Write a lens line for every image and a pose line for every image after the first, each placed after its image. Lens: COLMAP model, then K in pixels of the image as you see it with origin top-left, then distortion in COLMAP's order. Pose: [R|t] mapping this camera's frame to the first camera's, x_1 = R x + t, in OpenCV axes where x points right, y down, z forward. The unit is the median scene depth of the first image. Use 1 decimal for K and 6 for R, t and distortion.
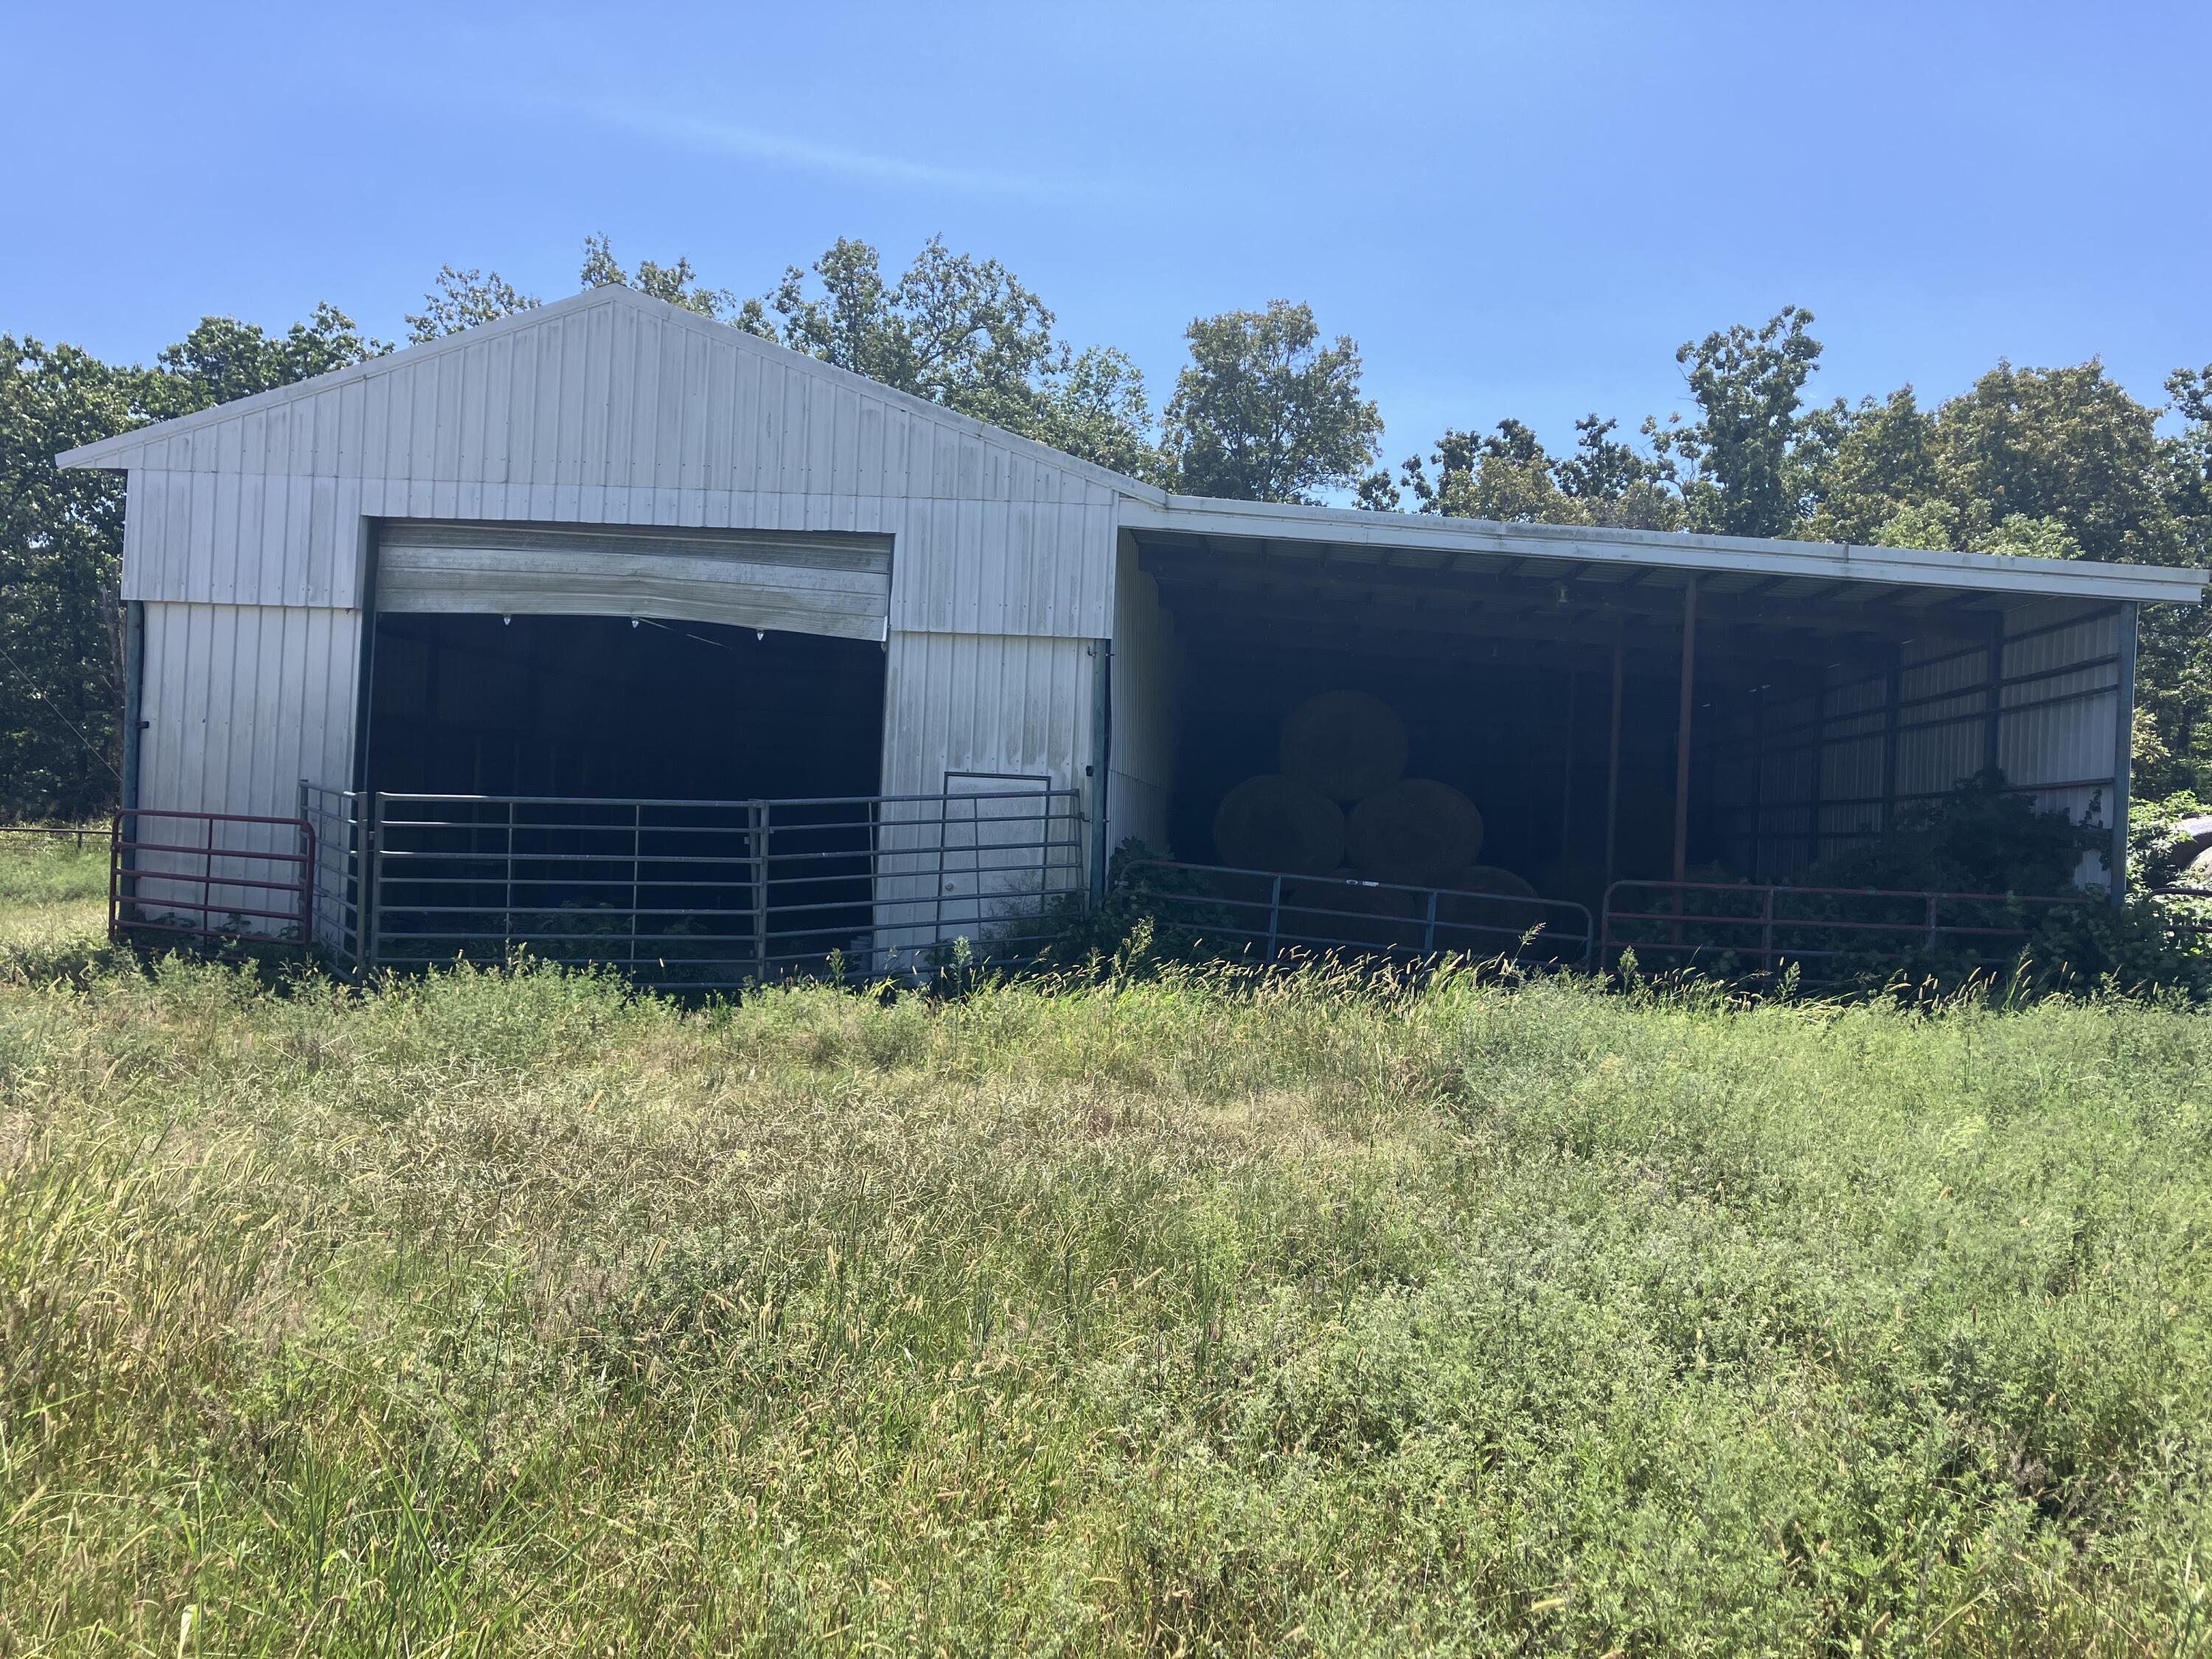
lens RADIAL K [[1806.4, 0, 1087.5], [0, 1806.4, 835.7], [0, 0, 1]] dist [0.040685, -0.060135]
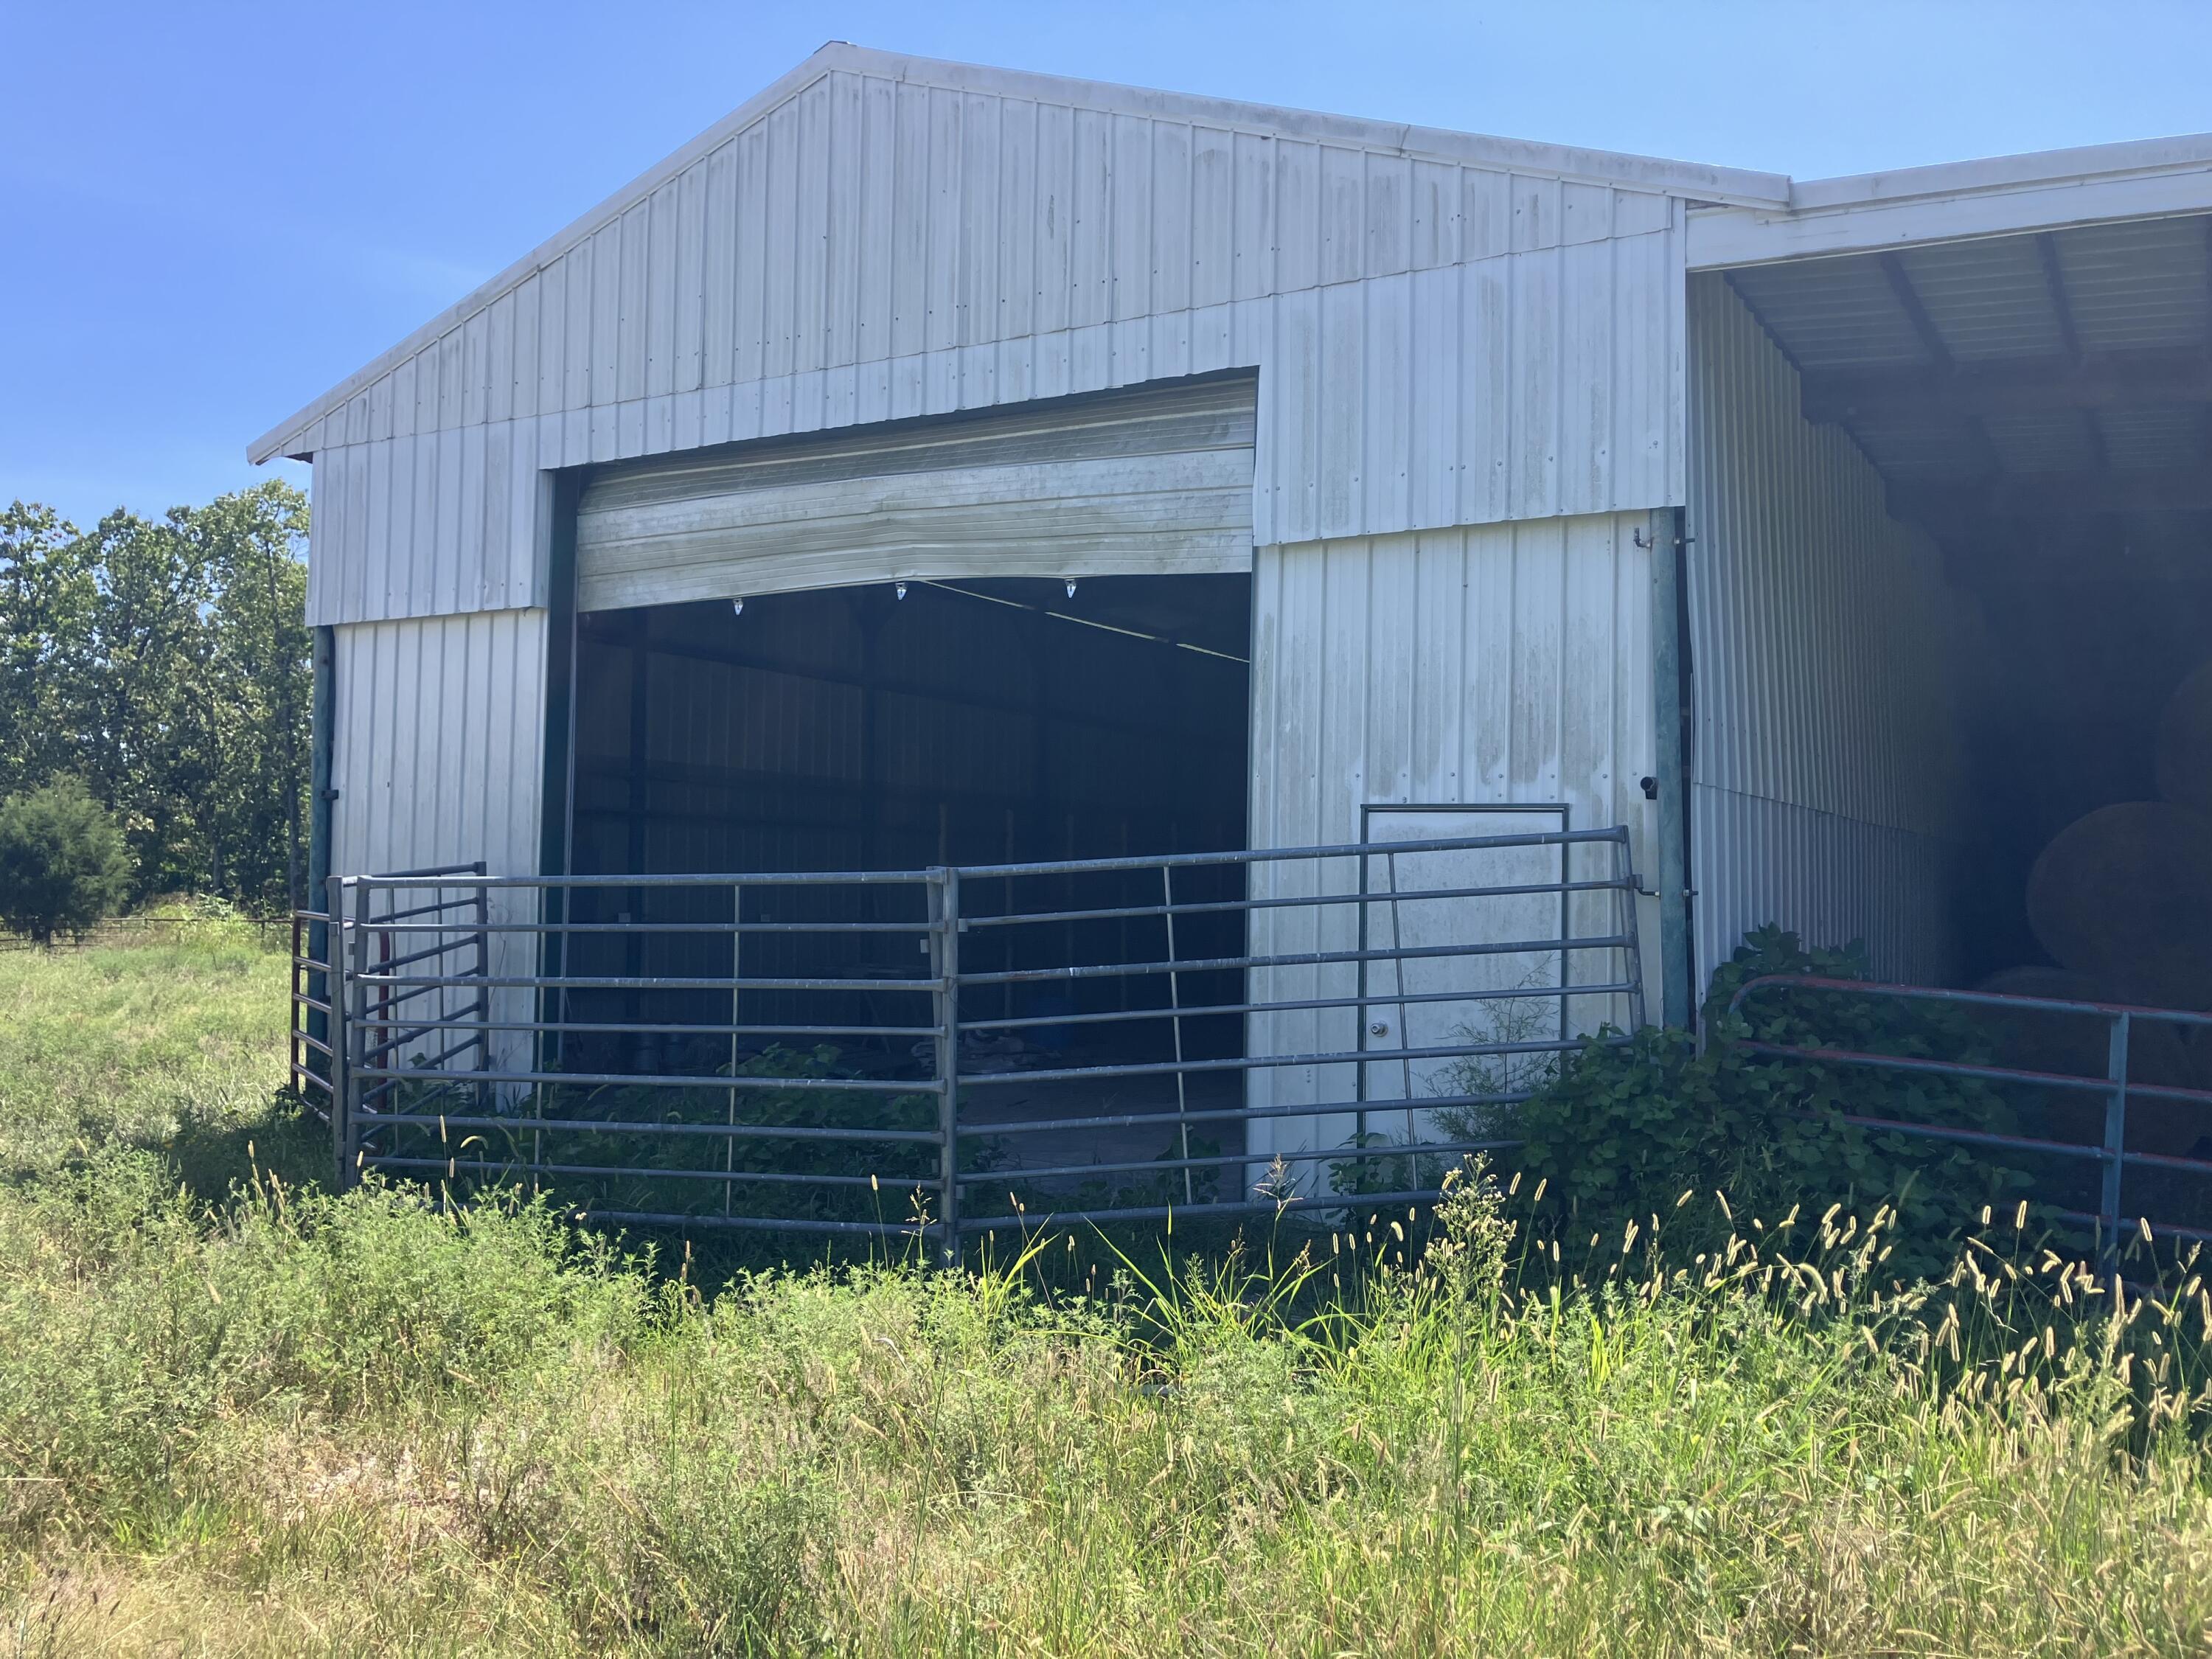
lens RADIAL K [[1806.4, 0, 1054.7], [0, 1806.4, 794.8], [0, 0, 1]] dist [0.040685, -0.060135]
pose [[0.902664, -0.047353, -0.427733, 0.062816], [0.019127, 0.997360, -0.070050, -0.003484], [0.429921, 0.055050, 0.901187, 0.495140]]
